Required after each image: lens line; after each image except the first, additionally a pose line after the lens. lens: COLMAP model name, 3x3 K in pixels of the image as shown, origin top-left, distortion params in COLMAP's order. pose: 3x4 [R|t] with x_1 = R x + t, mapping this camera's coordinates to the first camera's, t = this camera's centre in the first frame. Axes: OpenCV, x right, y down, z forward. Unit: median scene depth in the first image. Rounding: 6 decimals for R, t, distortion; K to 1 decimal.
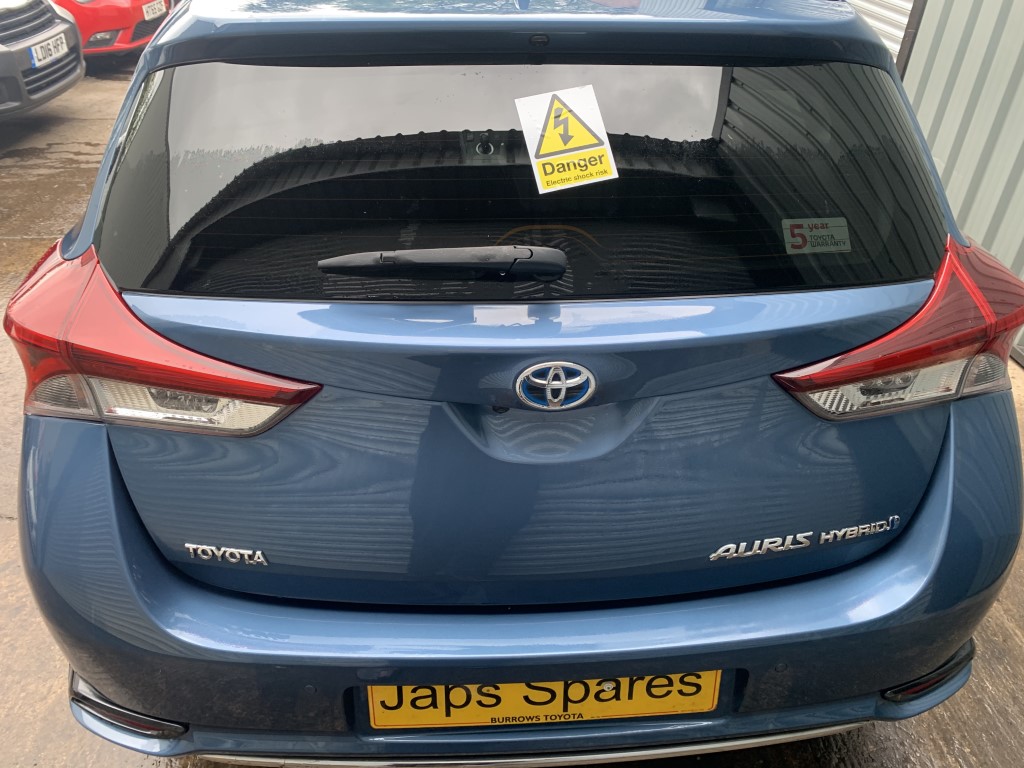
lens RADIAL K [[773.8, 0, 512.0], [0, 773.8, 384.0], [0, 0, 1]] dist [0.001735, 0.000682]
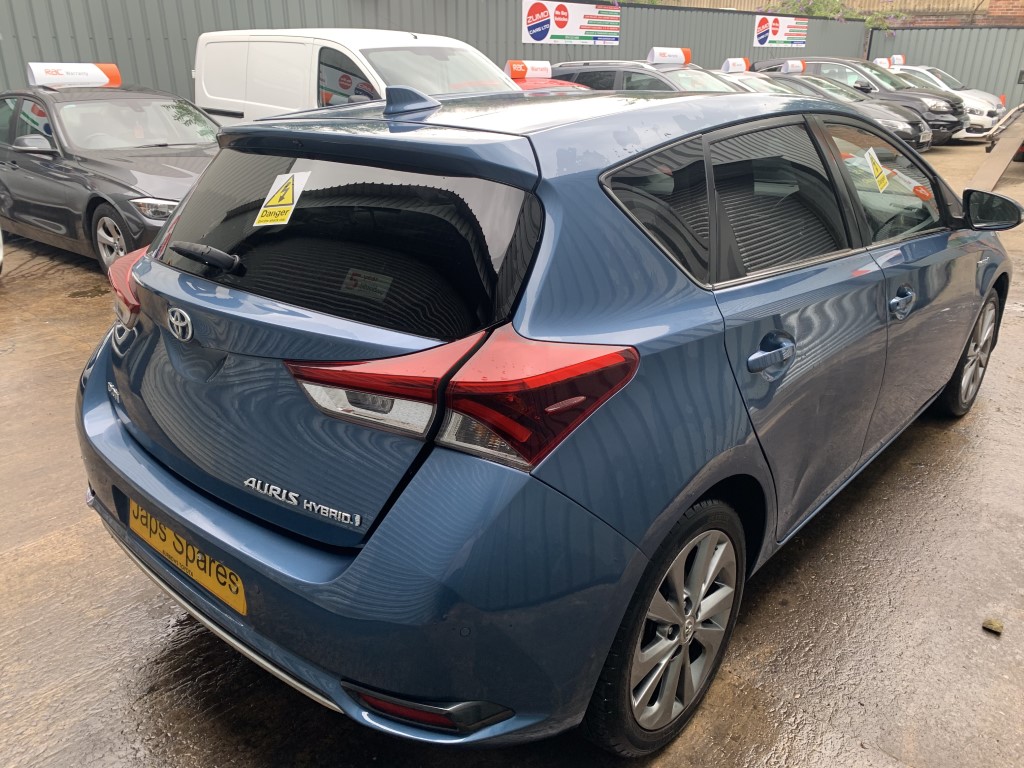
lens RADIAL K [[773.8, 0, 512.0], [0, 773.8, 384.0], [0, 0, 1]] dist [0.001735, 0.000682]
pose [[0.714449, 0.243089, -0.656102, 1.561587], [-0.381812, 0.921237, -0.074444, -0.024265], [0.586329, 0.303694, 0.750991, 0.184620]]
